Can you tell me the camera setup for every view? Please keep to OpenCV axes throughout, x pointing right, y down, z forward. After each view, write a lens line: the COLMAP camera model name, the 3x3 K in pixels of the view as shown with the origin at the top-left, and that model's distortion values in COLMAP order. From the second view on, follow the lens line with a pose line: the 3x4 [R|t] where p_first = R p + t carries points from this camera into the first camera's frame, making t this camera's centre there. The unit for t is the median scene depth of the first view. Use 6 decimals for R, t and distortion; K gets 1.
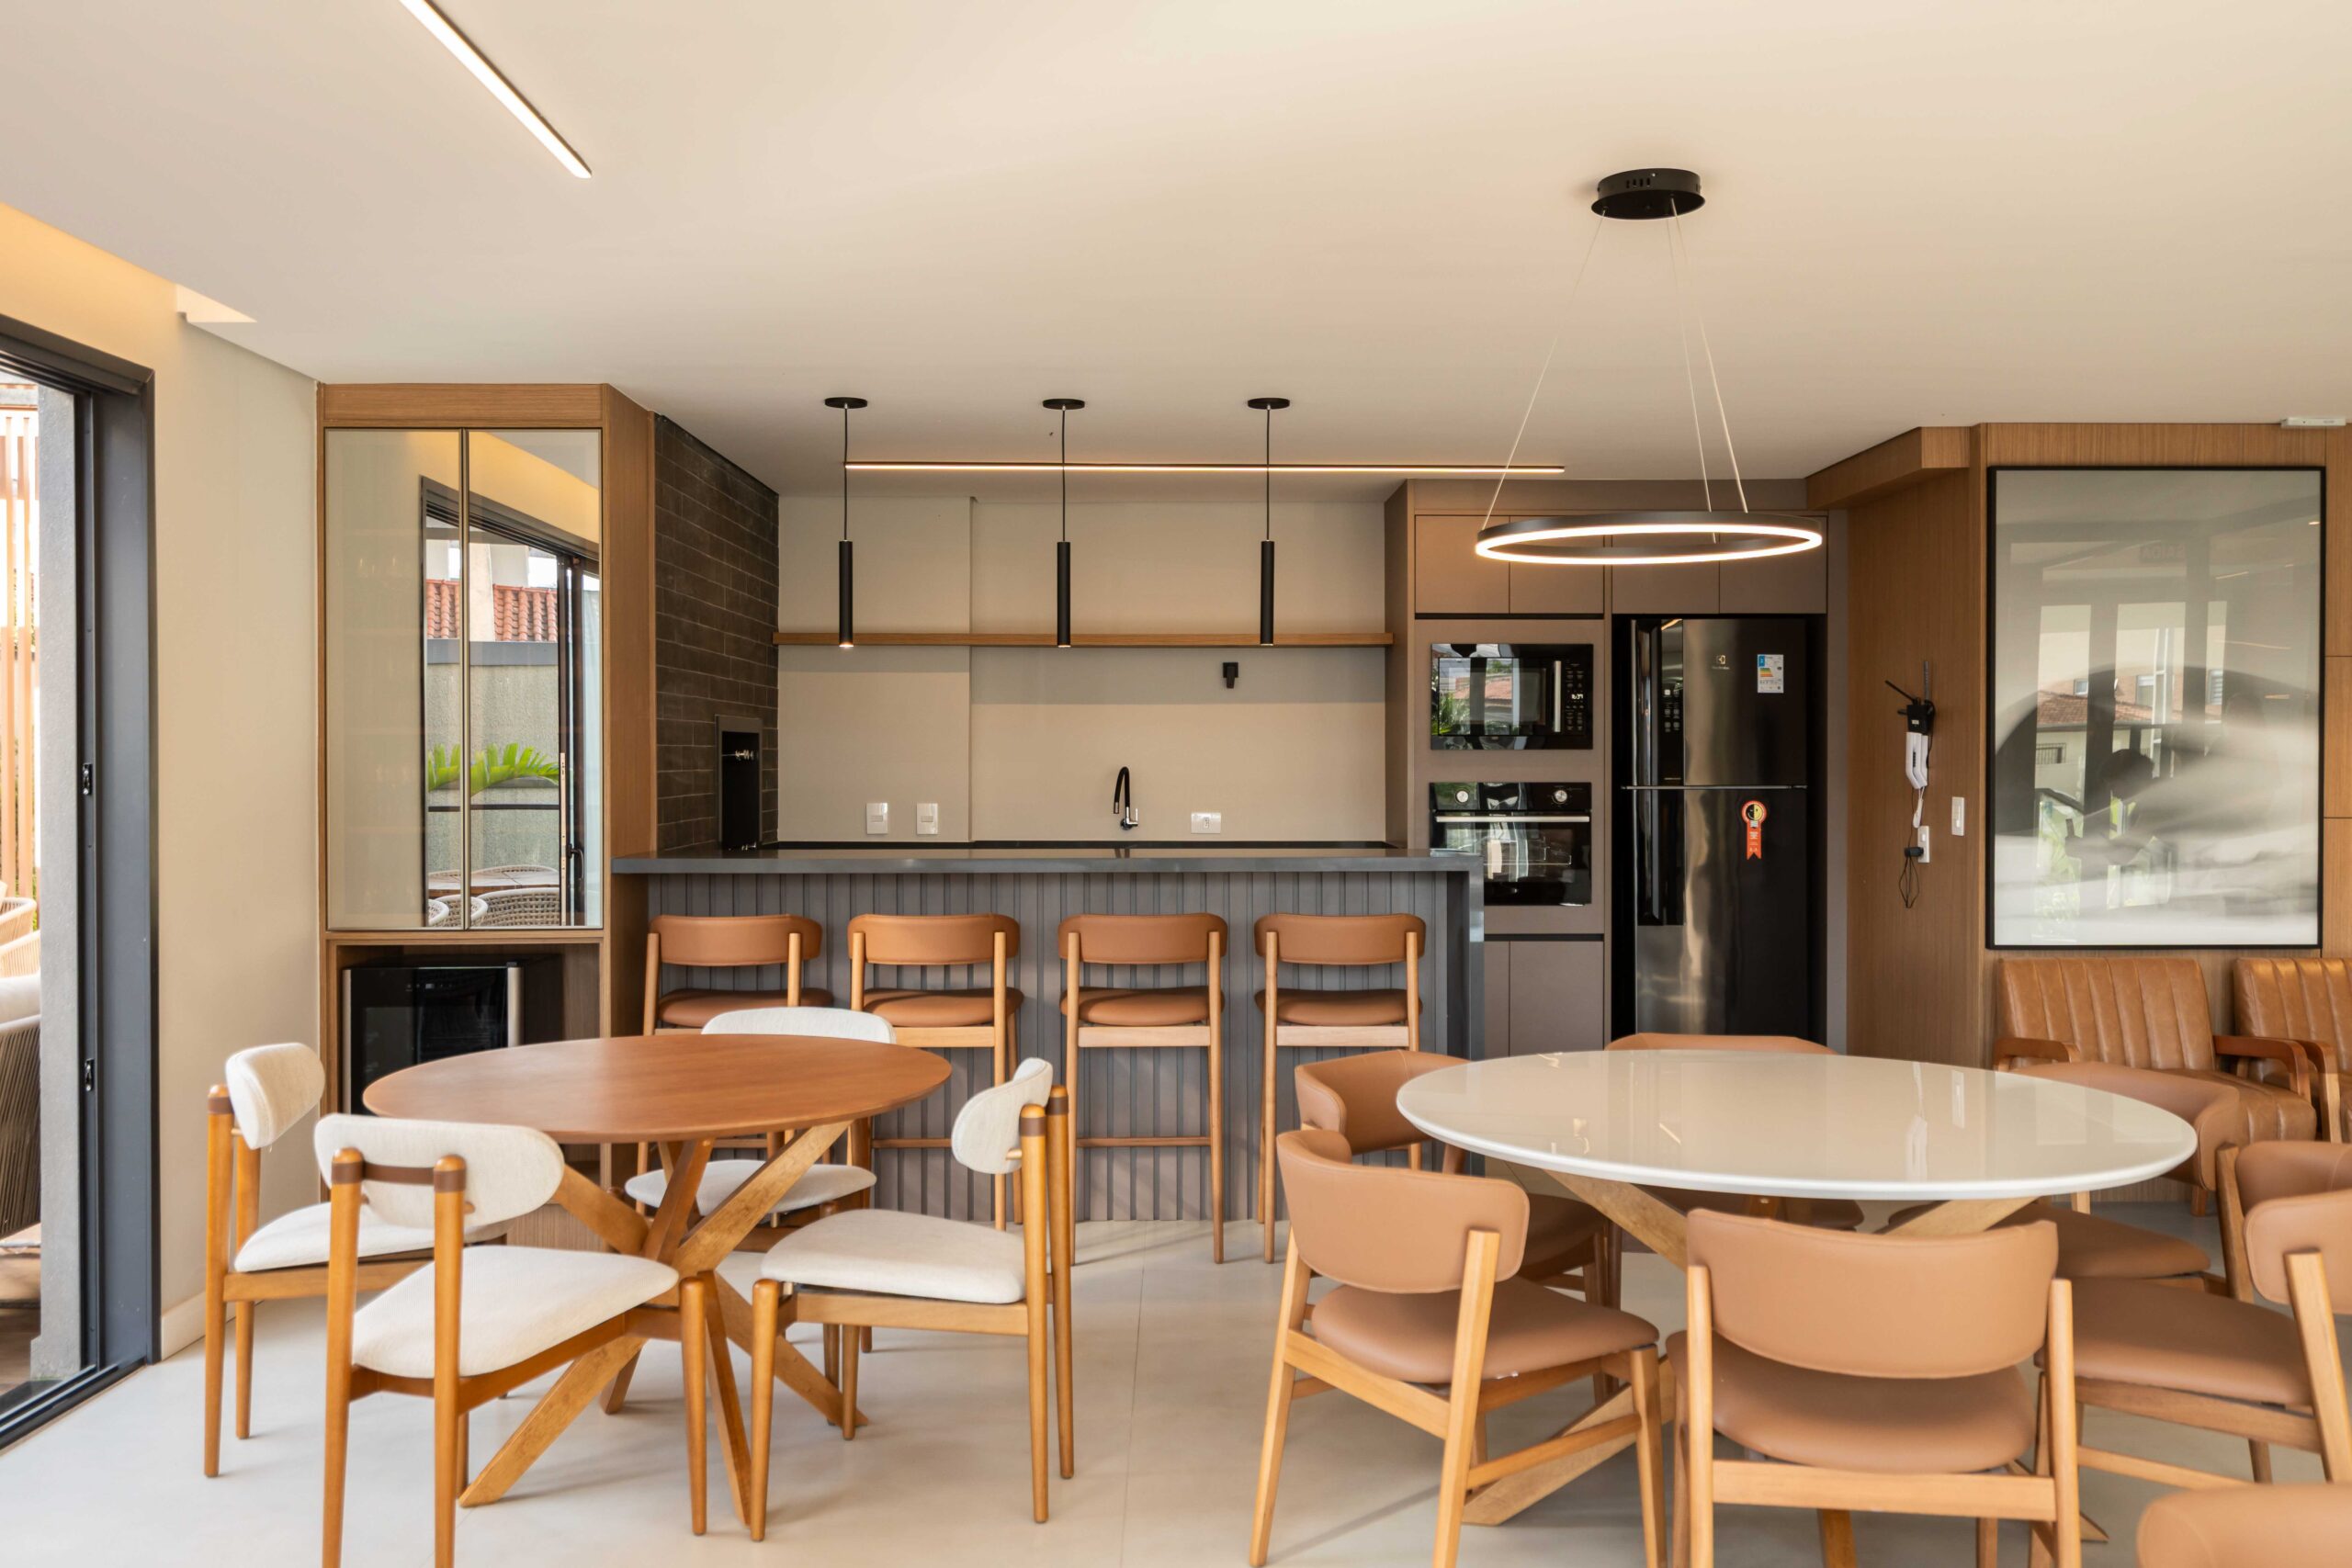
lens RADIAL K [[2049.1, 0, 1176.0], [0, 2049.1, 784.0], [0, 0, 1]] dist [0.004312, 0.003851]
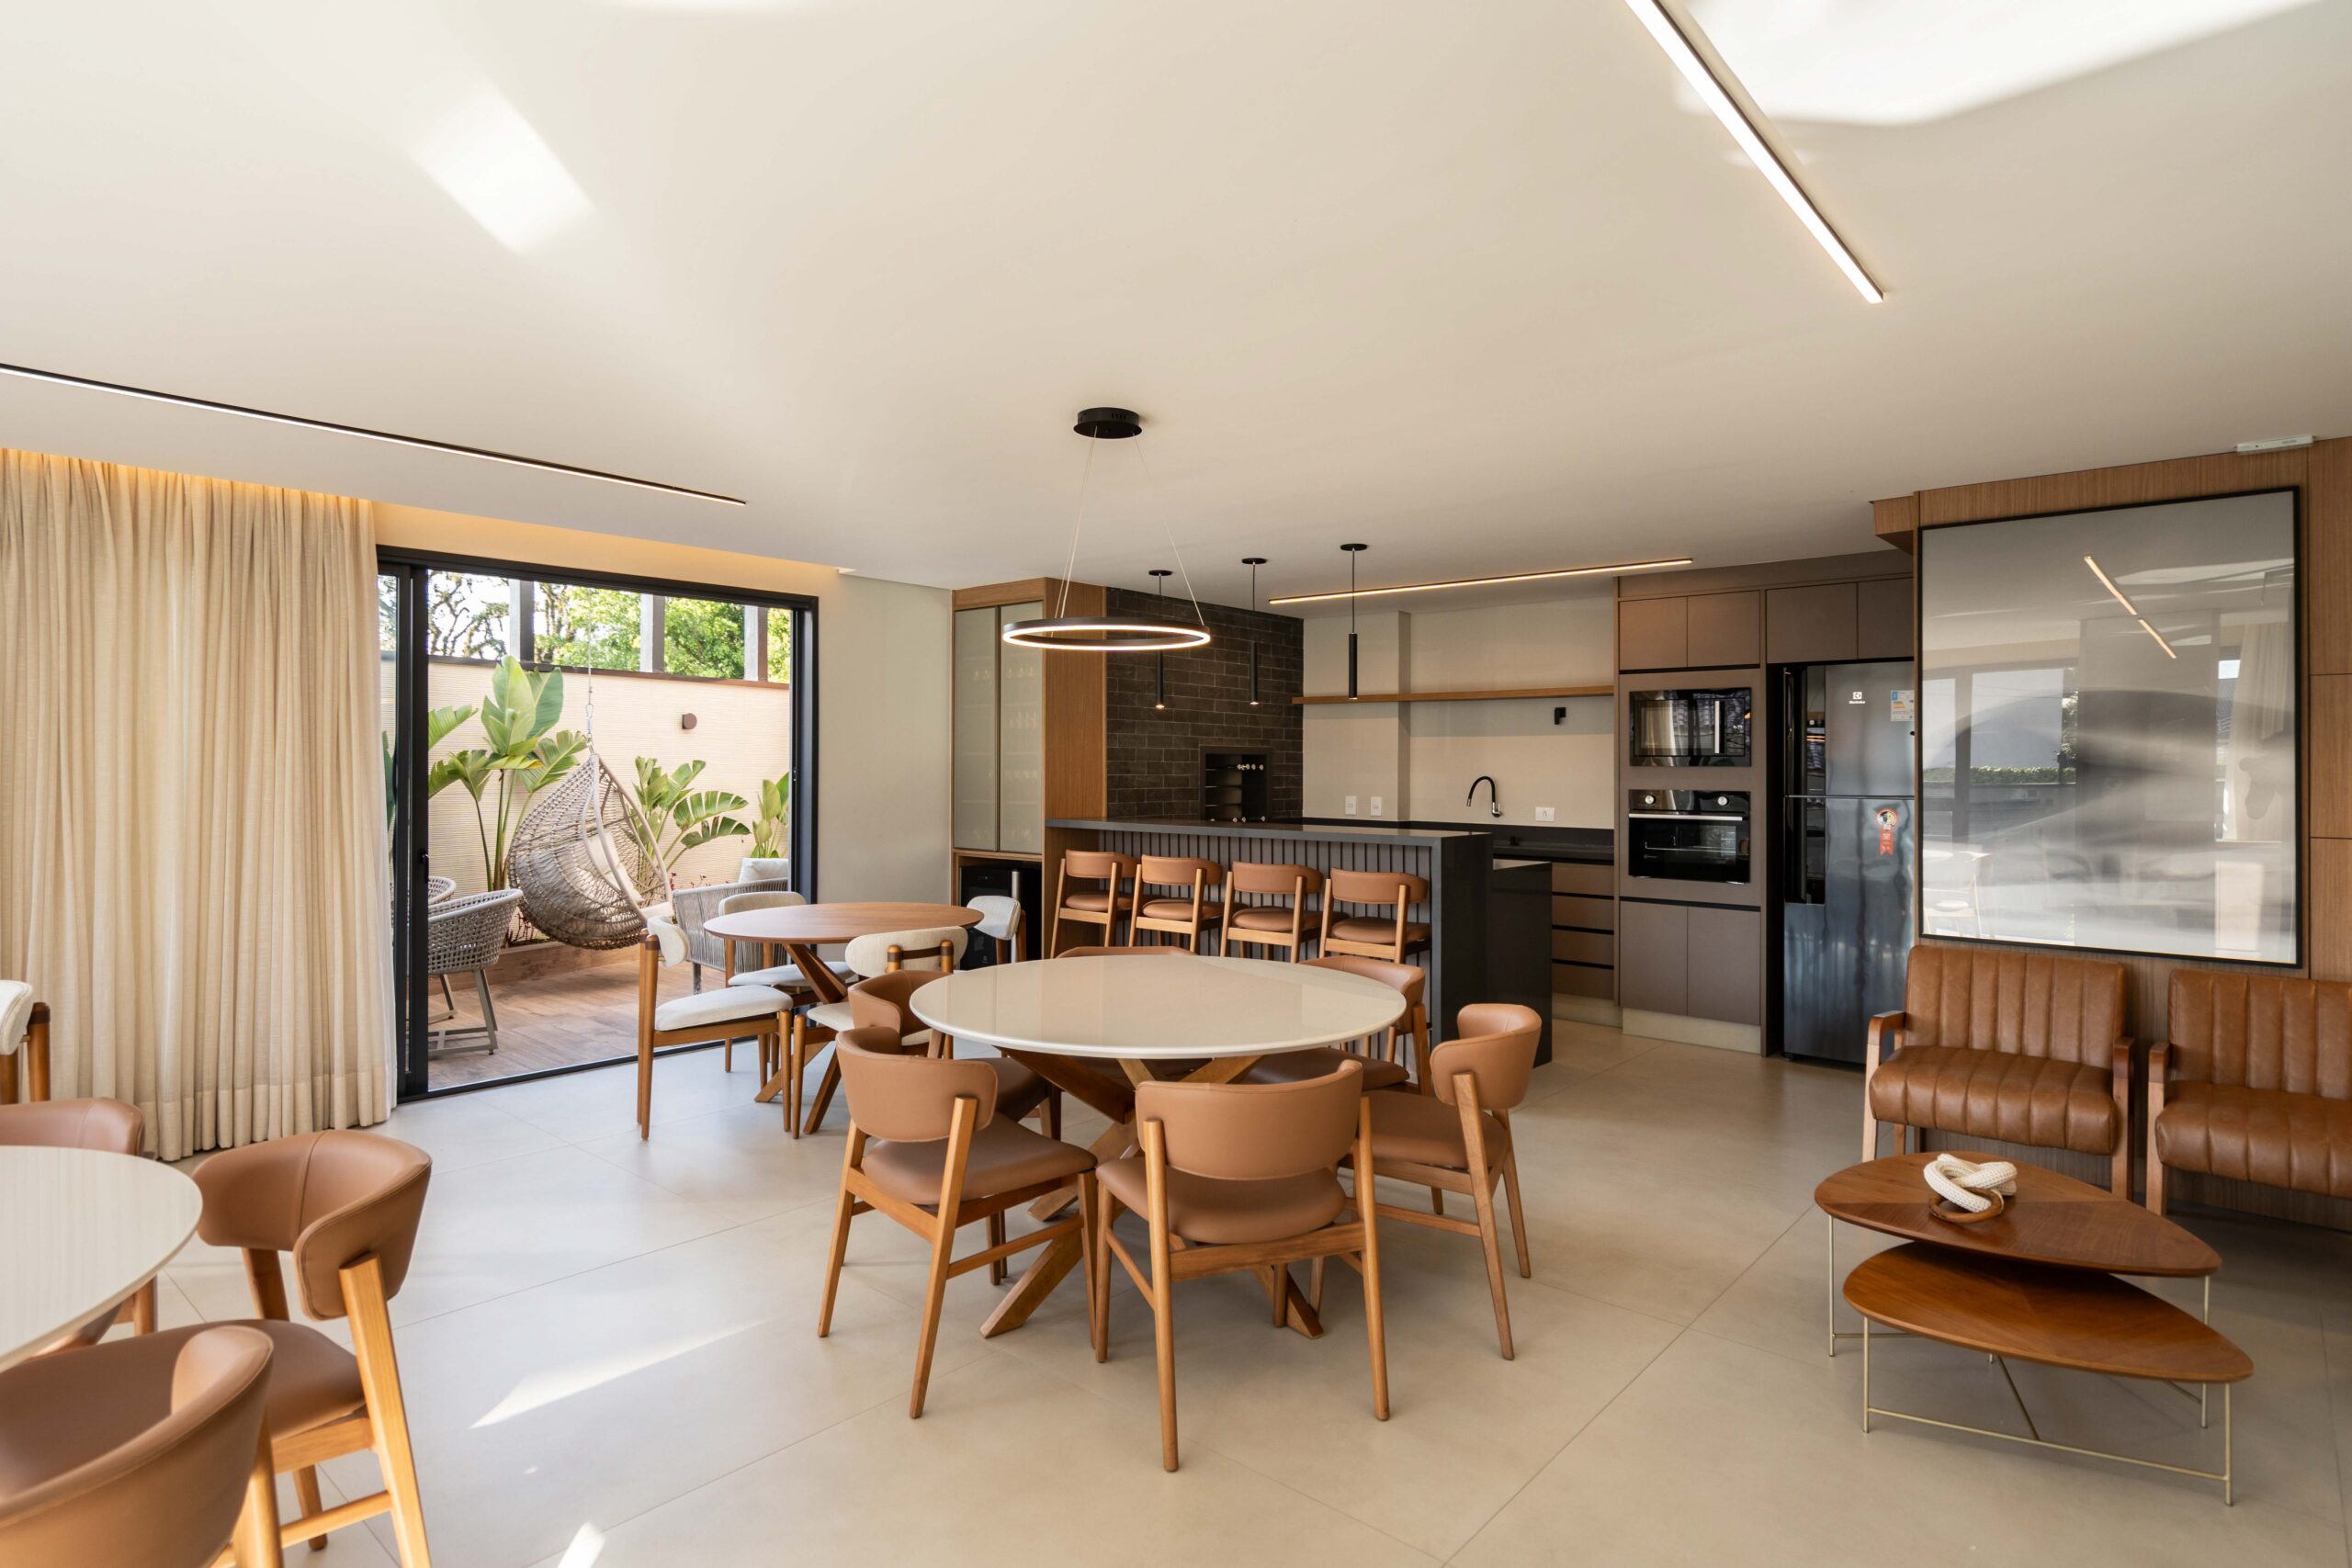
lens RADIAL K [[1289.5, 0, 1266.0], [0, 1289.5, 773.6], [0, 0, 1]] dist [0.002735, 0.000440]
pose [[0.740787, 0.008108, -0.671691, 0.609438], [-0.015567, 0.999866, -0.005100, -0.003556], [0.671560, 0.014234, 0.740814, 0.196475]]
